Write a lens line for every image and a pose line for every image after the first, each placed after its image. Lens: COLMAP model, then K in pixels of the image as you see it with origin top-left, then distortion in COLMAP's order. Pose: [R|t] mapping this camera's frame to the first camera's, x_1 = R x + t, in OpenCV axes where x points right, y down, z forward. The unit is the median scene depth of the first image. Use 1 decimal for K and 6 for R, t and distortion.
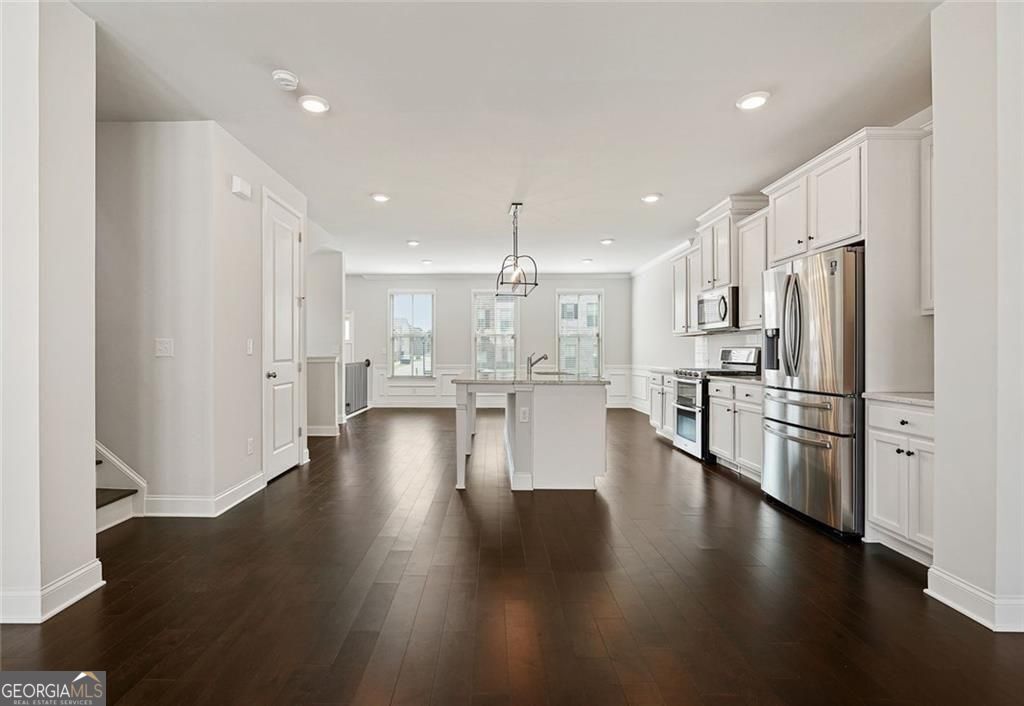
lens RADIAL K [[480.2, 0, 477.8], [0, 480.2, 354.8], [0, 0, 1]] dist [-0.021470, 0.000081]
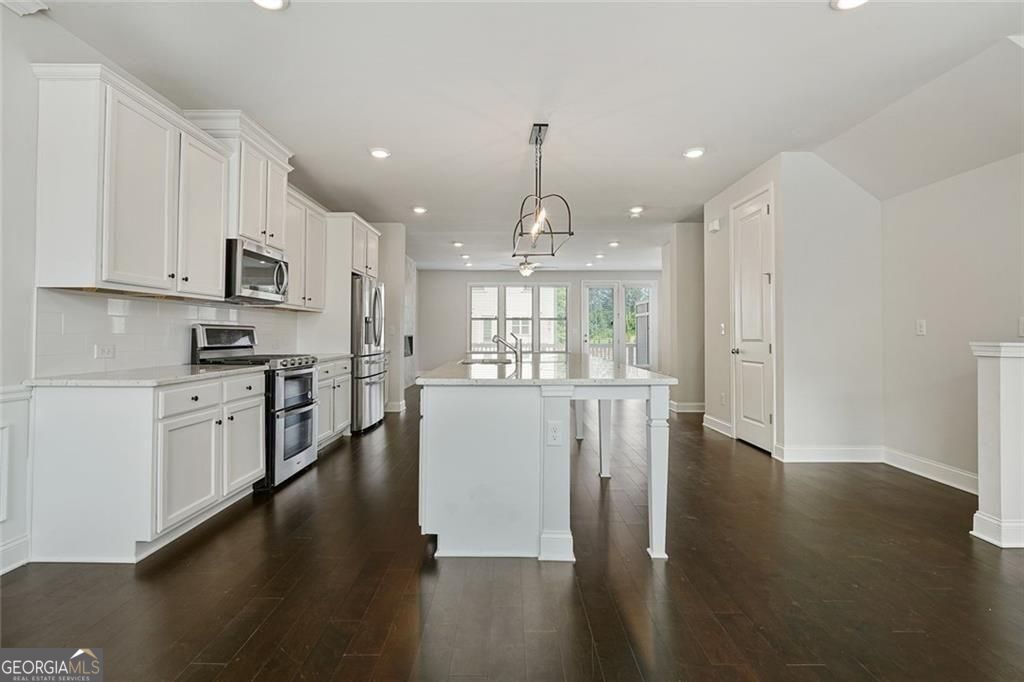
lens RADIAL K [[479.0, 0, 504.0], [0, 479.0, 320.0], [0, 0, 1]] dist [-0.000375, 0.000513]
pose [[-0.999844, -0.002383, -0.017507, 0.171913], [-0.001983, 0.999738, -0.022825, -0.008938], [0.017557, -0.022787, -0.999586, 2.076039]]
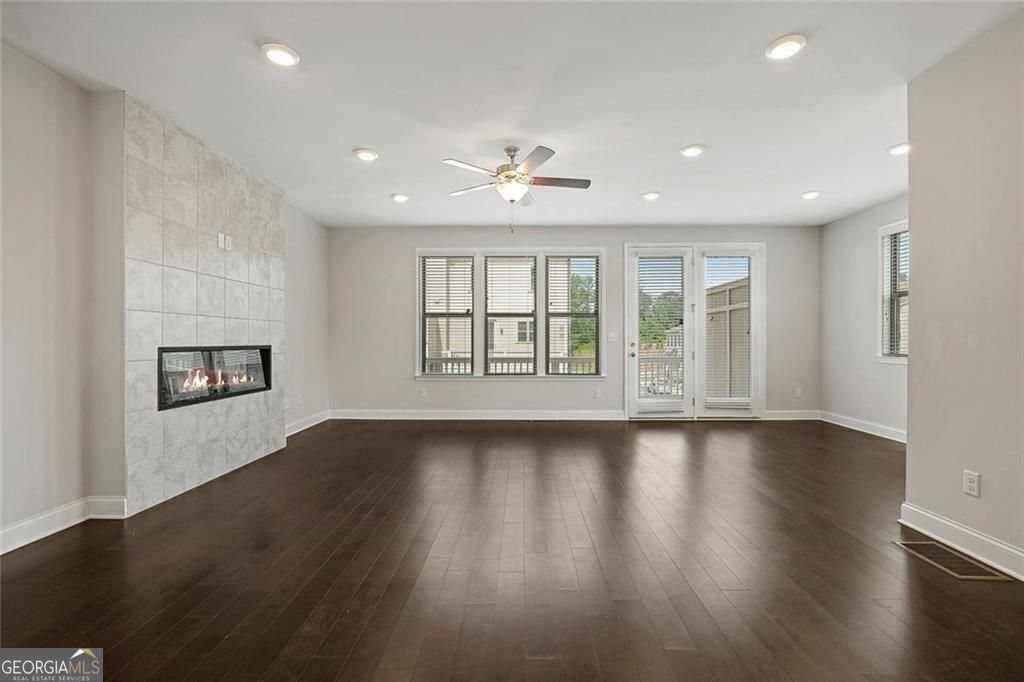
lens RADIAL K [[450.2, 0, 512.0], [0, 450.2, 341.0], [0, 0, 1]] dist [-0.012036, 0.000005]
pose [[-0.999991, 0.001260, -0.004094, 0.035468], [0.001236, 0.999981, 0.006014, -0.003410], [0.004102, 0.006009, -0.999974, 0.709461]]
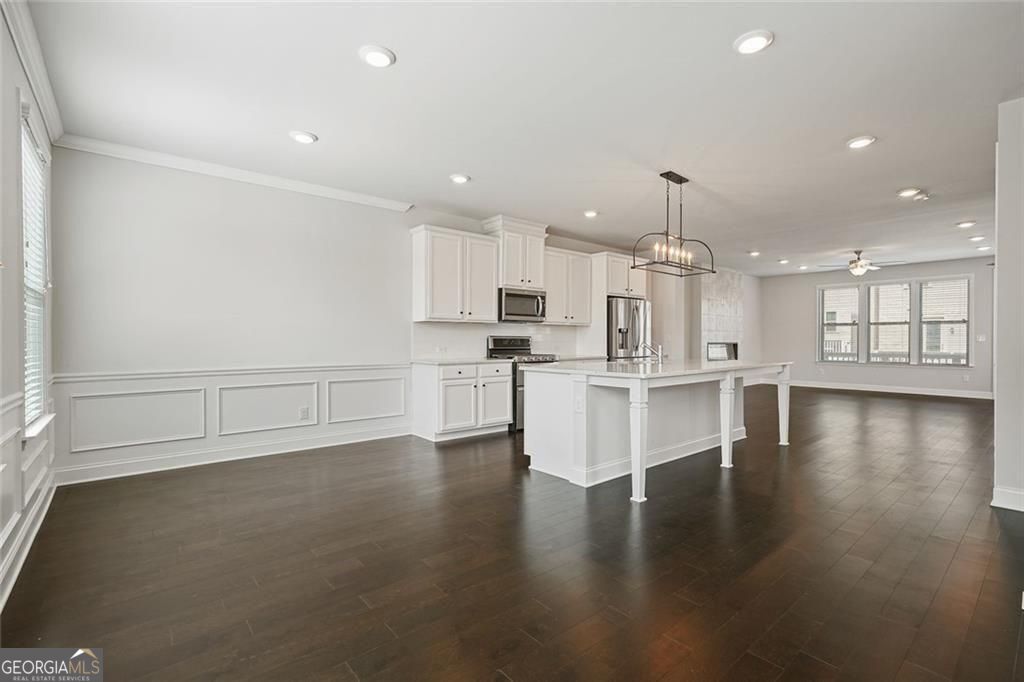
lens RADIAL K [[461.4, 0, 513.8], [0, 461.4, 343.8], [0, 0, 1]] dist [-0.003264, -0.000296]
pose [[-0.666703, -0.006081, 0.745299, -0.432411], [0.003390, 0.999932, 0.011192, -0.011102], [-0.745316, 0.009989, -0.666637, 2.158629]]
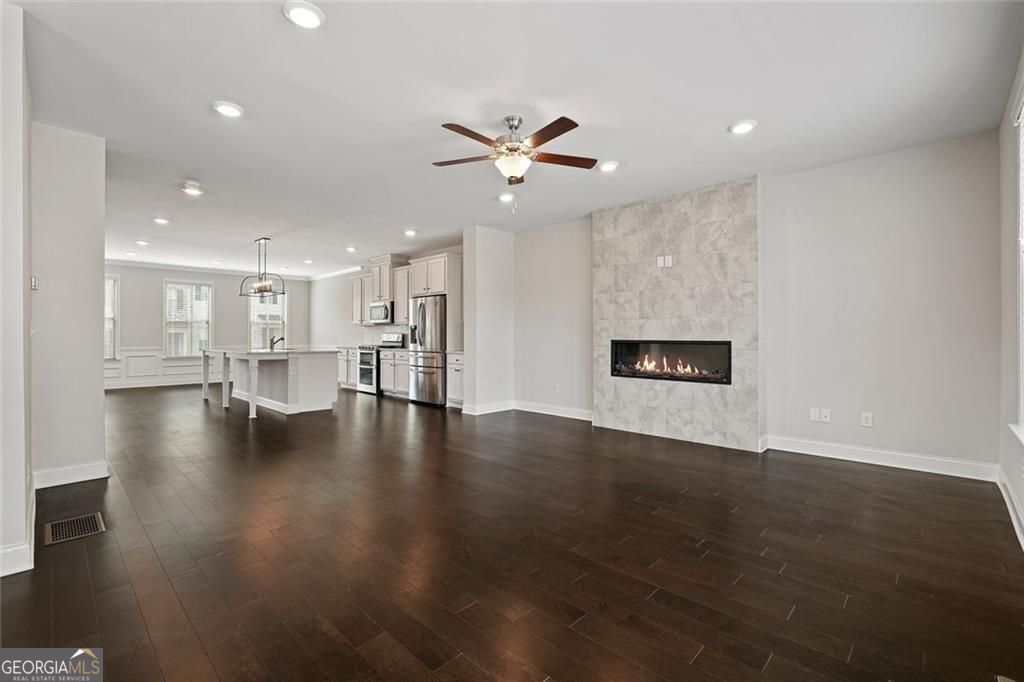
lens RADIAL K [[454.3, 0, 513.0], [0, 454.3, 335.8], [0, 0, 1]] dist [-0.001515, 0.000020]
pose [[0.677759, 0.001236, 0.735283, -0.527572], [0.002062, 0.999991, -0.003582, 0.002328], [-0.735281, 0.003944, 0.677751, -0.660607]]
